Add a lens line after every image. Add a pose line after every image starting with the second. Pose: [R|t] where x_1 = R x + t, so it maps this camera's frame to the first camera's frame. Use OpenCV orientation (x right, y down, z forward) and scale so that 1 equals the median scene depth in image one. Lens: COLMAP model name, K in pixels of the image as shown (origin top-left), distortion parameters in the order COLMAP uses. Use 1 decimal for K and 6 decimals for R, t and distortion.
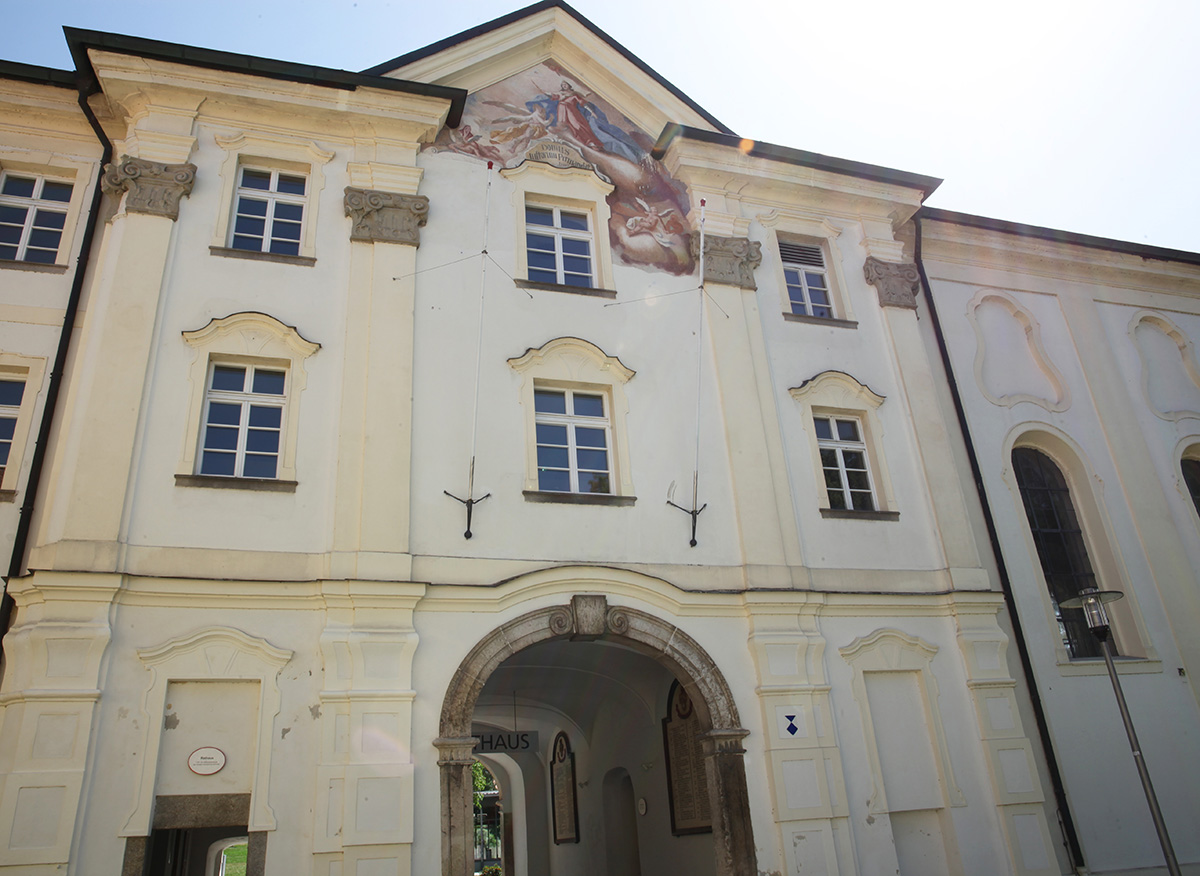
lens RADIAL K [[825.0, 0, 600.0], [0, 825.0, 438.0], [0, 0, 1]] dist [-0.102896, 0.000293]
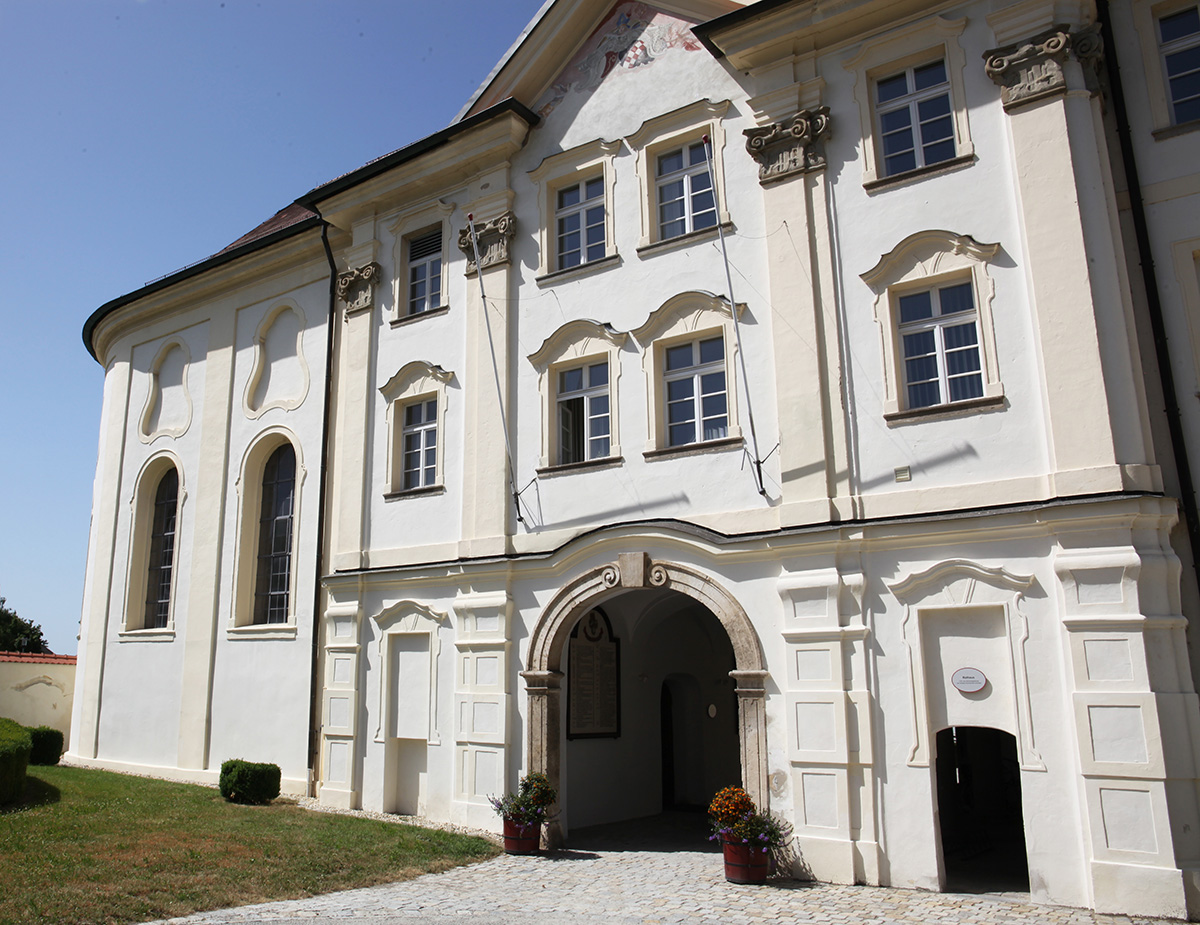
lens RADIAL K [[849.0, 0, 599.4], [0, 849.0, 480.0], [0, 0, 1]] dist [0.005988, 0.001991]
pose [[0.671613, -0.134380, -0.728614, 0.652257], [0.235538, 0.971122, 0.038005, 0.043406], [0.702466, -0.197141, 0.683869, 0.198767]]
